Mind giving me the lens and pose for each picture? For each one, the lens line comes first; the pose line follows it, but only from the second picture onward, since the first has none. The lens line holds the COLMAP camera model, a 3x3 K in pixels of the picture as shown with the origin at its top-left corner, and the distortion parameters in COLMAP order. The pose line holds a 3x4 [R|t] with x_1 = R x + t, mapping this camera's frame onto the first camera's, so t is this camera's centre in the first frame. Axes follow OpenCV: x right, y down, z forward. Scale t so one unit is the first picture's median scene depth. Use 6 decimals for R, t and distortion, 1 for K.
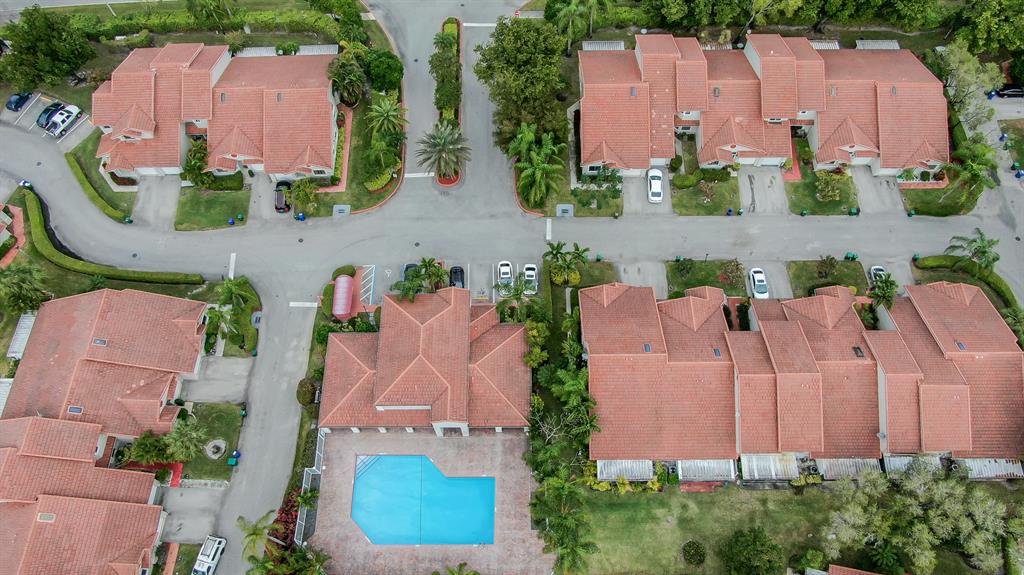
lens RADIAL K [[735.1, 0, 511.5], [0, 735.1, 287.3], [0, 0, 1]] dist [-0.026770, 0.004548]
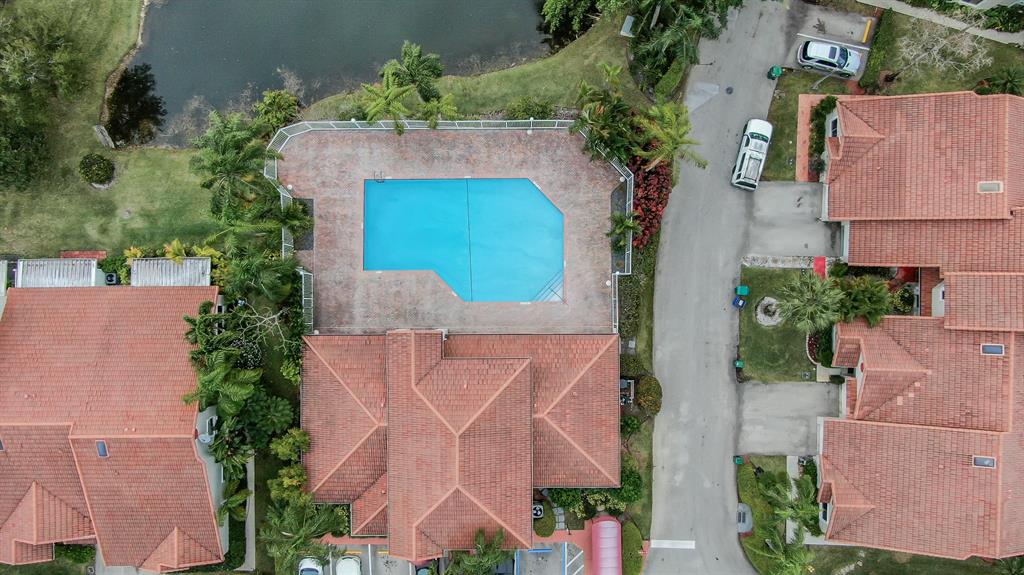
lens RADIAL K [[735.1, 0, 510.7], [0, 735.1, 288.0], [0, 0, 1]] dist [-0.026770, 0.004548]
pose [[-0.999918, 0.003715, 0.012258, -0.170007], [0.002415, -0.885179, 0.465245, -0.083061], [0.012579, 0.465237, 0.885097, 0.378177]]
